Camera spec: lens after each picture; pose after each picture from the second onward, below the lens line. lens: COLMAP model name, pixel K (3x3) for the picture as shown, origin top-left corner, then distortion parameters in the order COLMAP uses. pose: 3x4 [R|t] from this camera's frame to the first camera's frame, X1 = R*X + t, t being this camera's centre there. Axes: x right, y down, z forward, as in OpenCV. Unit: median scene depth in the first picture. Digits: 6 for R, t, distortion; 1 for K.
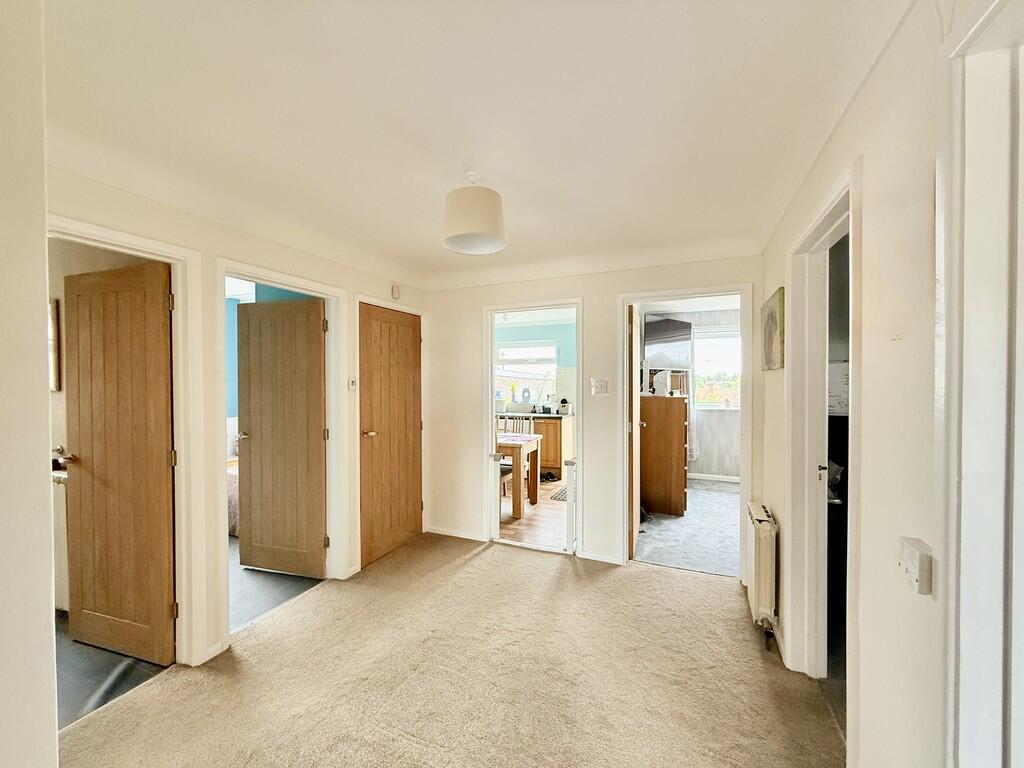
lens RADIAL K [[406.9, 0, 512.0], [0, 406.9, 384.0], [0, 0, 1]] dist [0.000760, -0.000491]
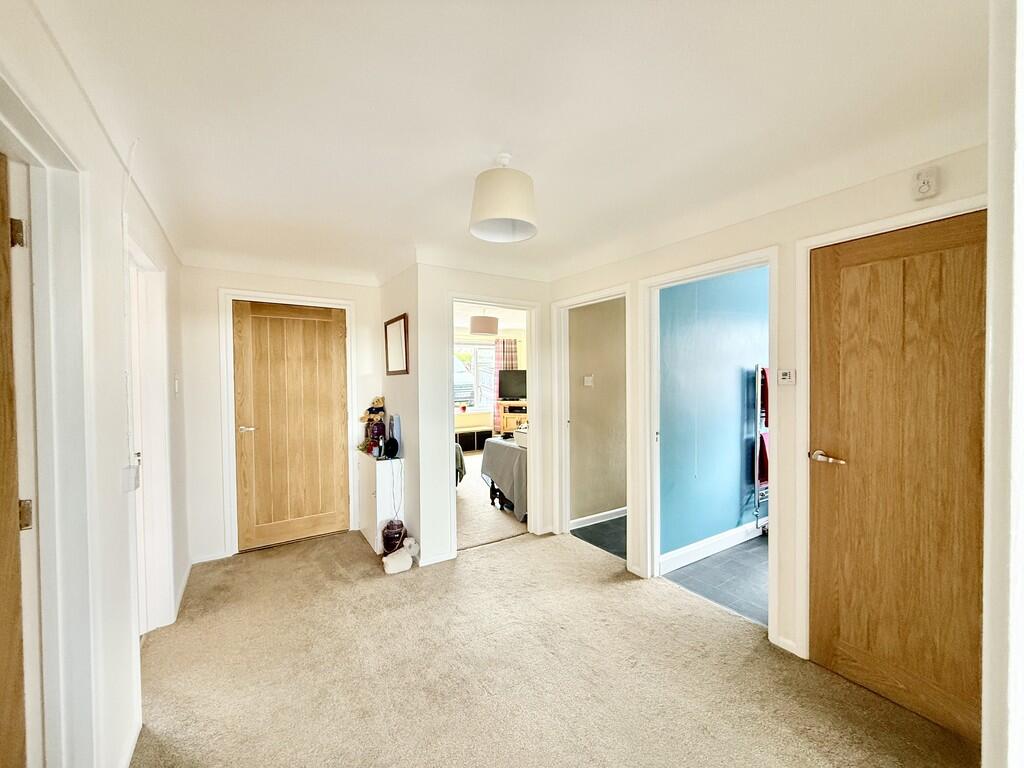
lens RADIAL K [[406.9, 0, 512.0], [0, 406.9, 384.0], [0, 0, 1]] dist [0.000760, -0.000491]
pose [[-0.550963, 0.019054, -0.834312, 0.407958], [0.003841, 0.999787, 0.020296, -0.002939], [0.834521, 0.007978, -0.550919, 0.904207]]
